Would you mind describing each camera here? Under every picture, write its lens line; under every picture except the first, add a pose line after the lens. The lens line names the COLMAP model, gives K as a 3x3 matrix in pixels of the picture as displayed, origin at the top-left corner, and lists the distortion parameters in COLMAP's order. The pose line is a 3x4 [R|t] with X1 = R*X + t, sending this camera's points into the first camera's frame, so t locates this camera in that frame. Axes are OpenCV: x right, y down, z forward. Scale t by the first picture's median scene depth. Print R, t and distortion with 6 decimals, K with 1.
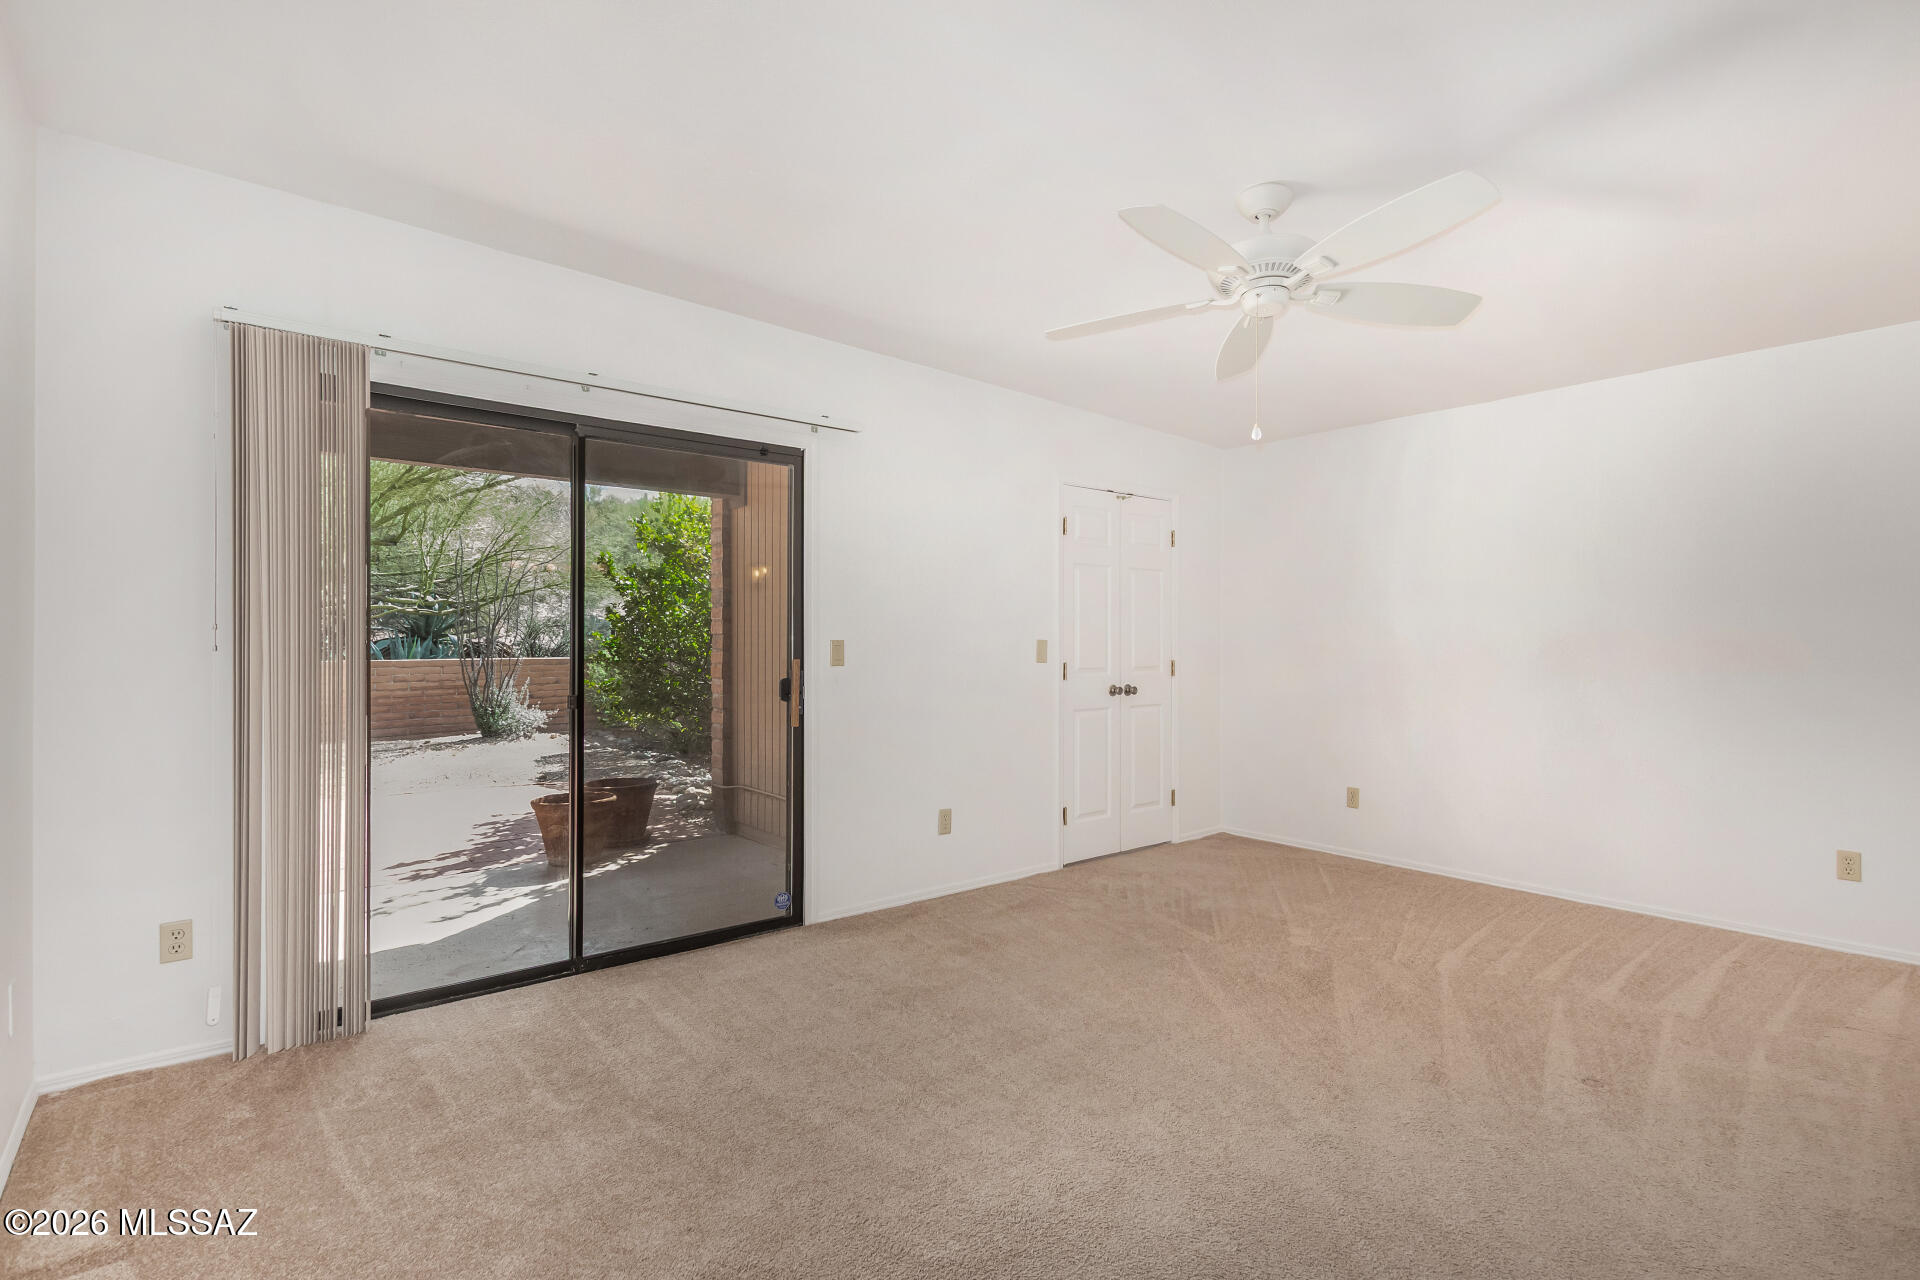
lens RADIAL K [[908.6, 0, 985.5], [0, 908.6, 644.3], [0, 0, 1]] dist [0.023995, -0.010569]
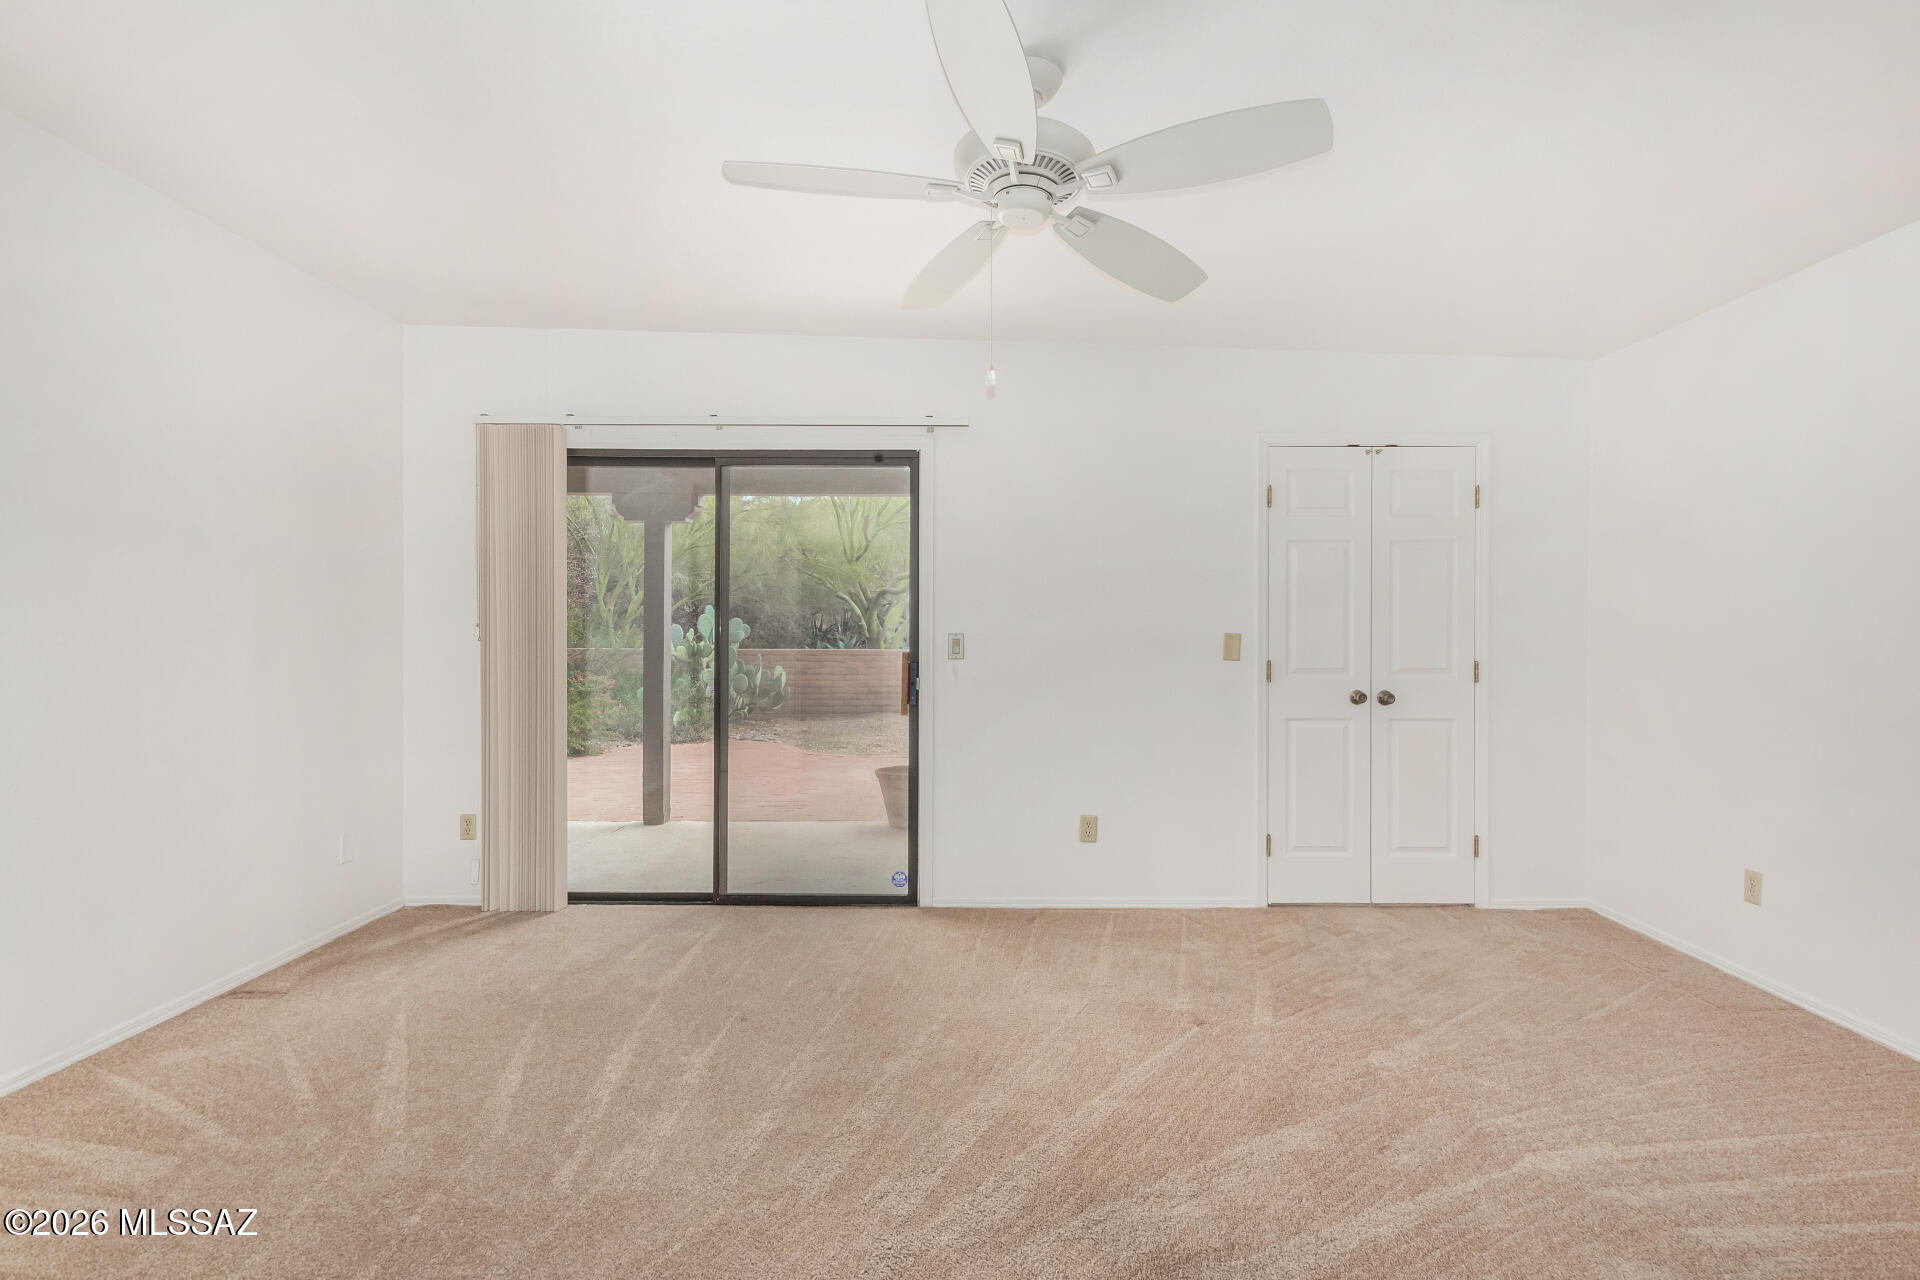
lens RADIAL K [[908.6, 0, 985.5], [0, 908.6, 644.3], [0, 0, 1]] dist [0.023995, -0.010569]
pose [[0.771814, 0.005206, -0.635827, 0.518535], [-0.002991, 0.999985, 0.004557, 0.002578], [0.635841, -0.001615, 0.771818, 0.241423]]
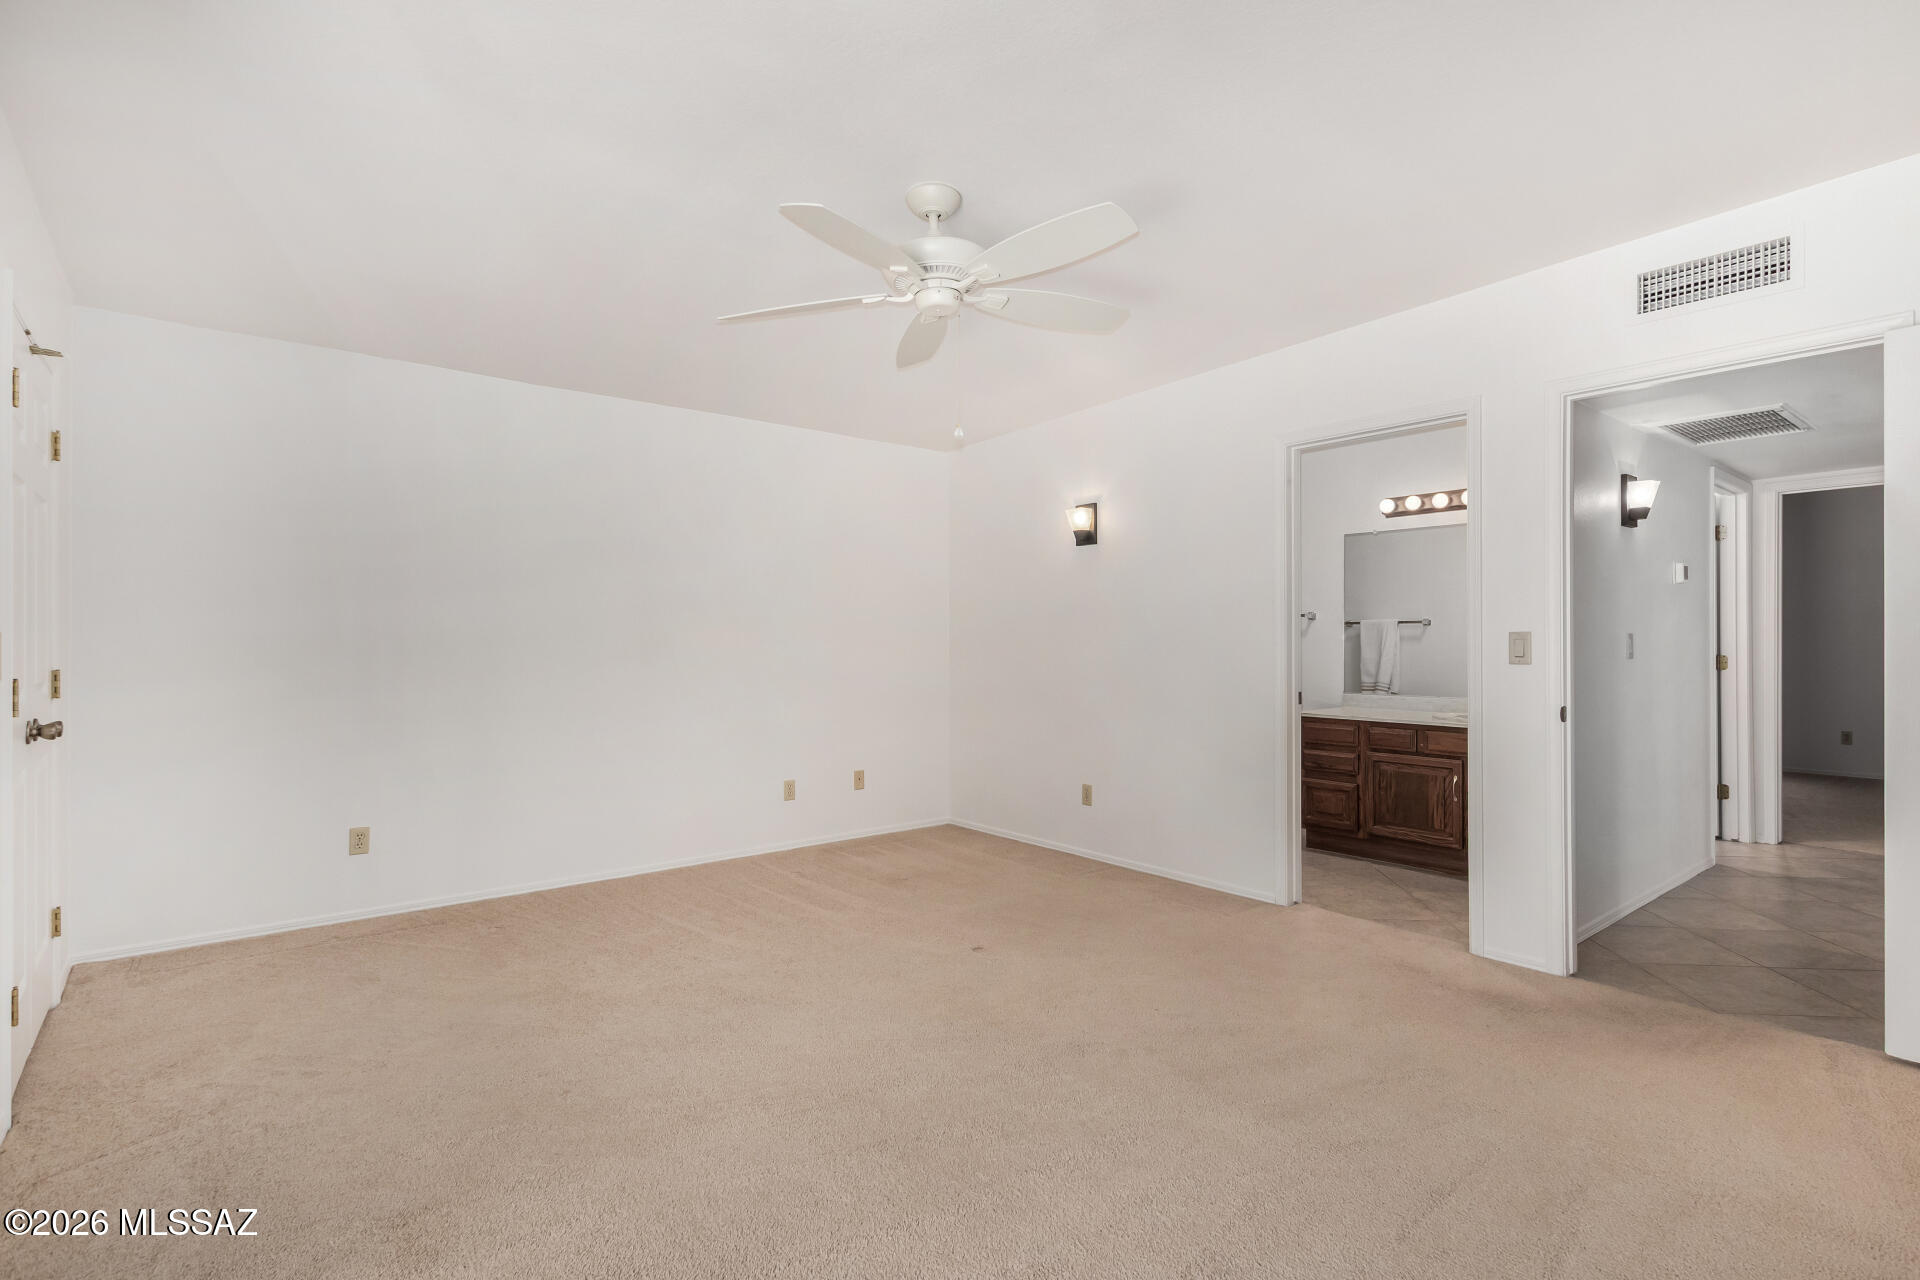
lens RADIAL K [[933.3, 0, 968.1], [0, 933.3, 644.3], [0, 0, 1]] dist [0.011807, -0.000374]
pose [[0.016900, -0.007807, 0.999827, -0.483826], [0.002017, 0.999968, 0.007774, -0.001010], [-0.999855, 0.001885, 0.016915, 0.623826]]
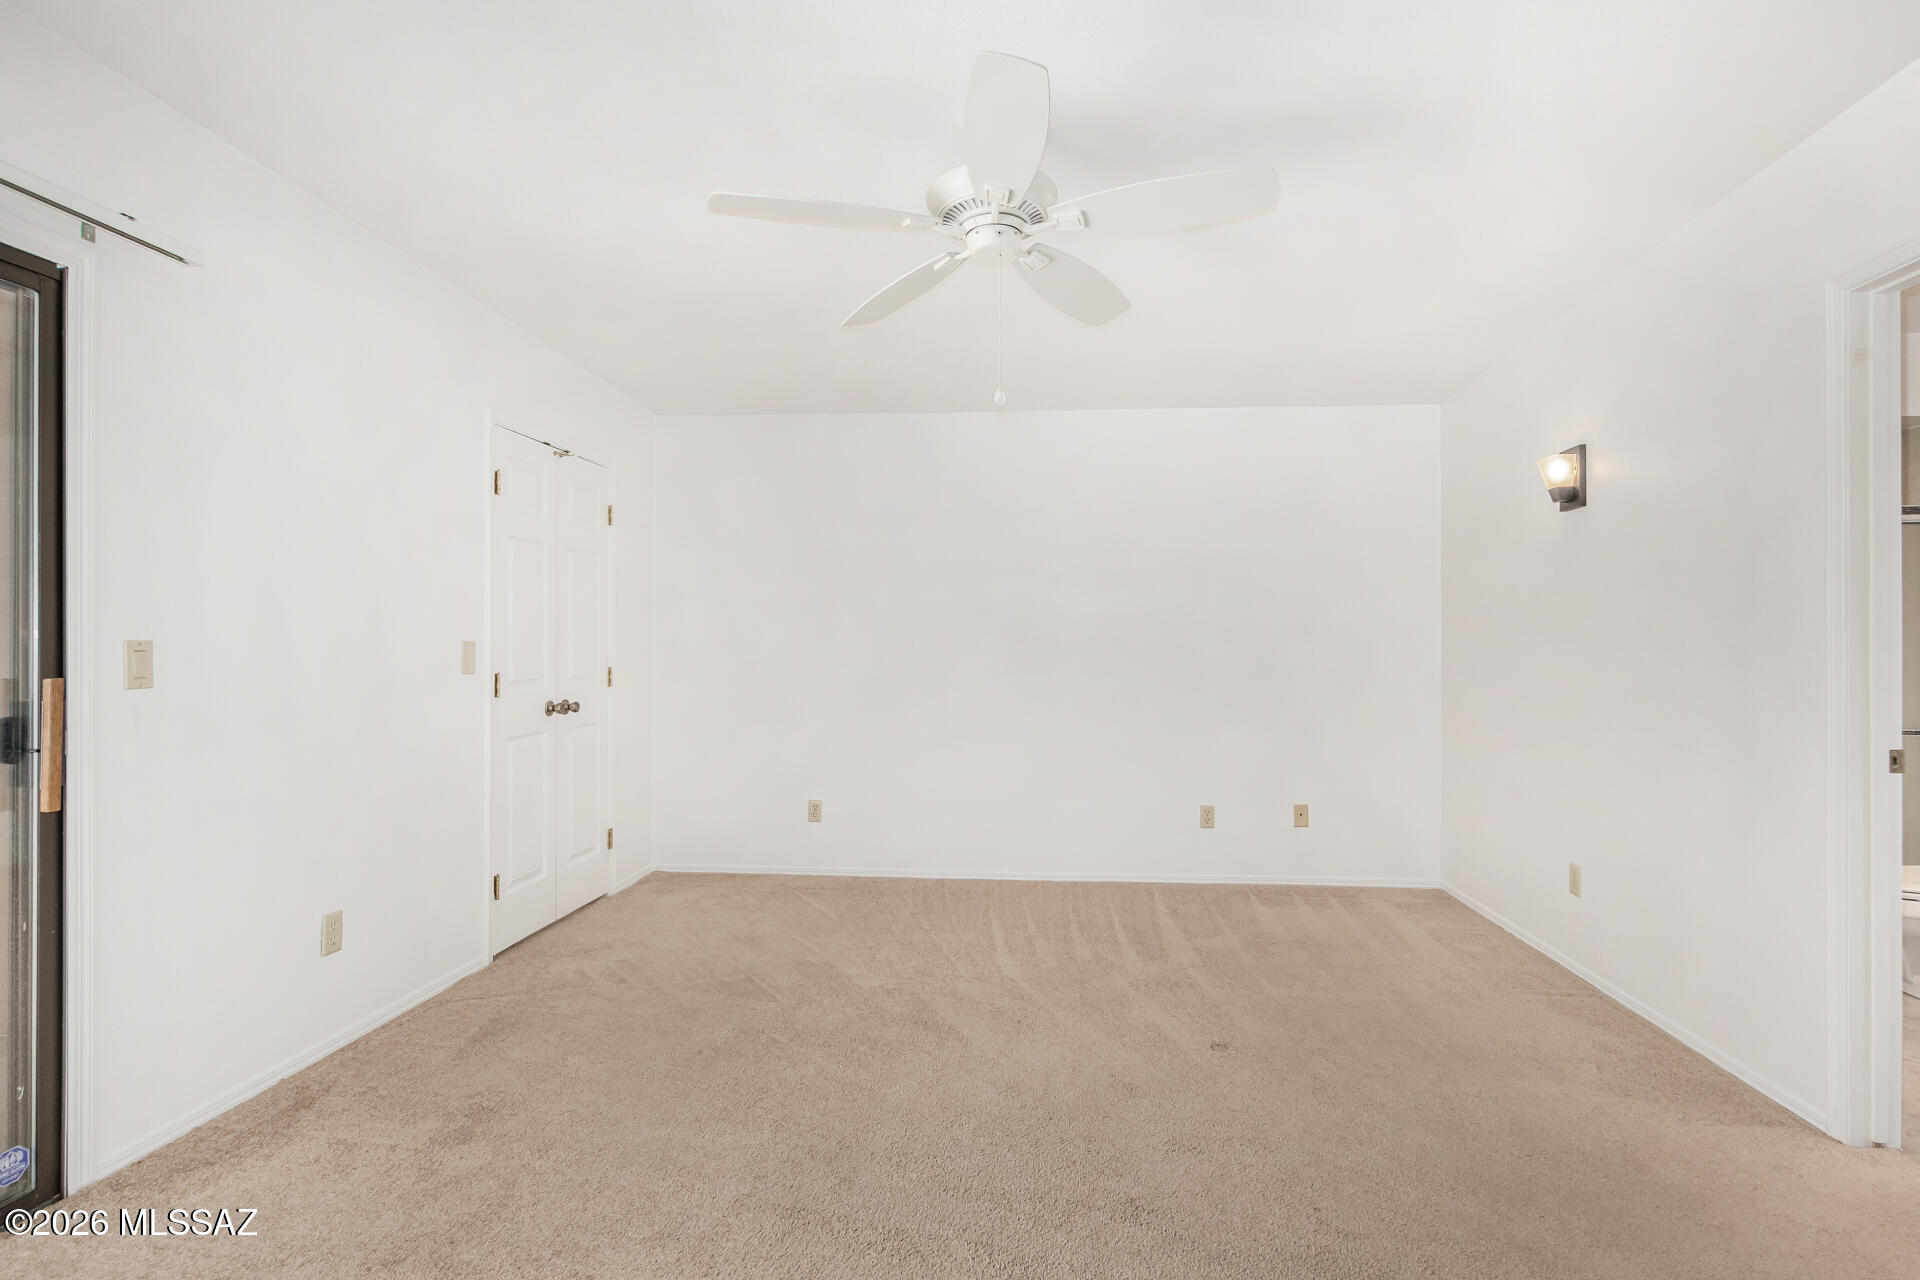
lens RADIAL K [[947.5, 0, 978.4], [0, 947.5, 643.5], [0, 0, 1]] dist [0.010847, -0.000277]
pose [[0.706979, 0.000990, 0.707234, -0.216109], [0.001482, 0.999995, -0.002882, -0.000239], [-0.707233, 0.003086, 0.706974, 0.253205]]
